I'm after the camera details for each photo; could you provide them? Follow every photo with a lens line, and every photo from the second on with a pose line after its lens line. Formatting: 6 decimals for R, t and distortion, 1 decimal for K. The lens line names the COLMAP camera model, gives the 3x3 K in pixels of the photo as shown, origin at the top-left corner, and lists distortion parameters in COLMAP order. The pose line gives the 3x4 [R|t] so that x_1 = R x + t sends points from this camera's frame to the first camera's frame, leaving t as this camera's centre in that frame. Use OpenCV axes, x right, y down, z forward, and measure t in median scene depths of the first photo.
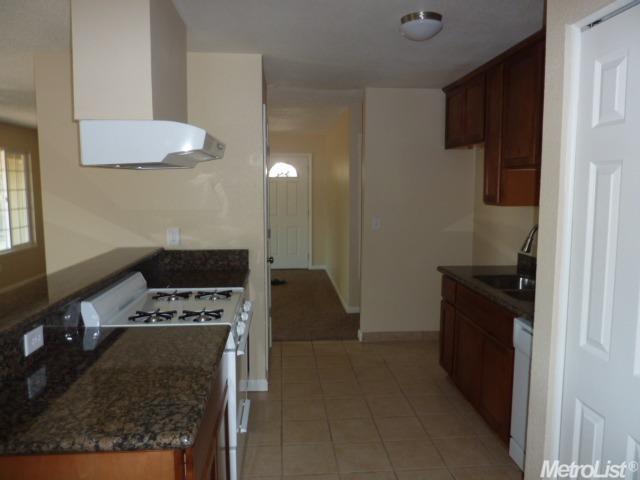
lens RADIAL K [[479.9, 0, 317.4], [0, 479.9, 237.9], [0, 0, 1]] dist [-0.020655, 0.000290]
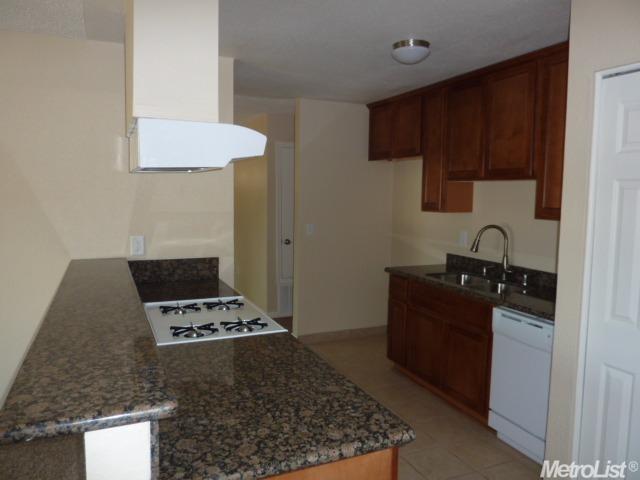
lens RADIAL K [[479.9, 0, 317.4], [0, 479.9, 237.9], [0, 0, 1]] dist [-0.020655, 0.000290]
pose [[0.940123, -0.017553, 0.340382, -0.407531], [0.021776, 0.999726, -0.008591, -0.003919], [-0.340138, 0.015489, 0.940248, 0.032370]]
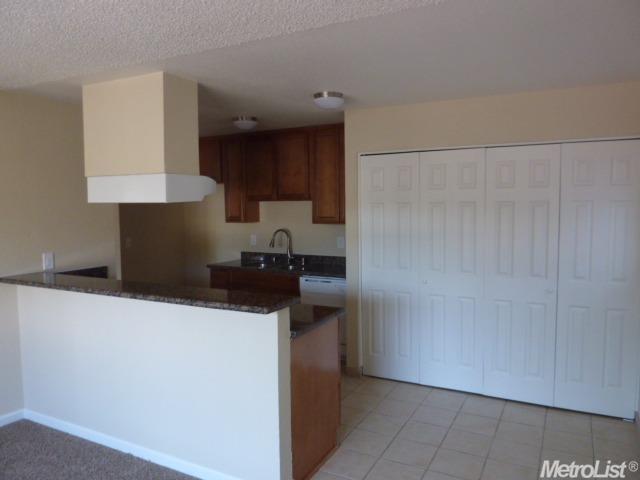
lens RADIAL K [[479.9, 0, 317.4], [0, 479.9, 237.9], [0, 0, 1]] dist [-0.020655, 0.000290]
pose [[0.535794, -0.061211, 0.842127, -1.267173], [0.097503, 0.995182, 0.010301, -0.010037], [-0.838700, 0.076591, 0.539180, -0.166782]]
